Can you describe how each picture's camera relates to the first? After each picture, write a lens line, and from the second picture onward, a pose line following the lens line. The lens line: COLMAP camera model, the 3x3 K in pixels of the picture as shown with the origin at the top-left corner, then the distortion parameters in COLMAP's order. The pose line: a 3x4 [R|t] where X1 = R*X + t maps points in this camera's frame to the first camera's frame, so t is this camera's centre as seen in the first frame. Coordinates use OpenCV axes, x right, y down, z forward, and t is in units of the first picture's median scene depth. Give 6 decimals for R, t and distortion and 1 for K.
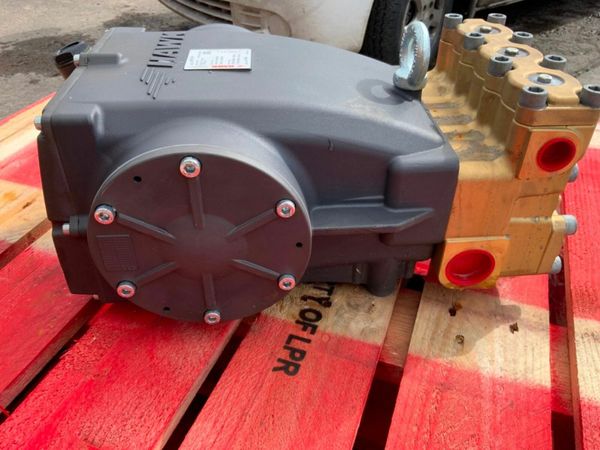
lens RADIAL K [[505.8, 0, 299.4], [0, 505.8, 227.2], [0, 0, 1]] dist [0.024935, -0.068816]
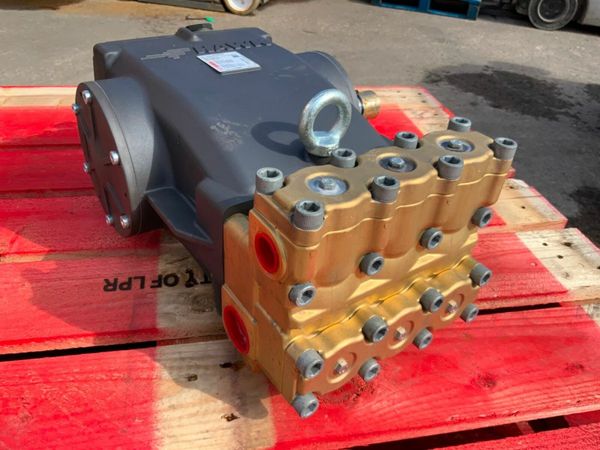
lens RADIAL K [[505.8, 0, 299.7], [0, 505.8, 225.0], [0, 0, 1]] dist [0.024935, -0.068816]
pose [[0.519472, 0.515071, -0.681799, 0.921627], [-0.568381, 0.804073, 0.174387, -0.304922], [0.638038, 0.296932, 0.710450, 0.327276]]
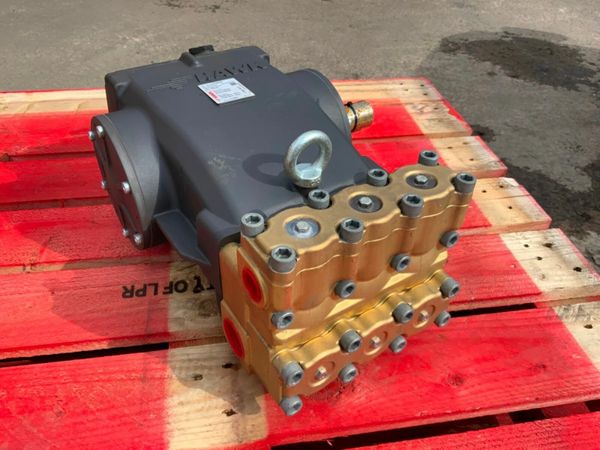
lens RADIAL K [[505.8, 0, 299.2], [0, 505.8, 223.3], [0, 0, 1]] dist [0.024935, -0.068816]
pose [[0.495293, 0.554455, -0.668779, 0.981636], [-0.549141, 0.796347, 0.253527, -0.467971], [0.673149, 0.241684, 0.698899, 0.249923]]
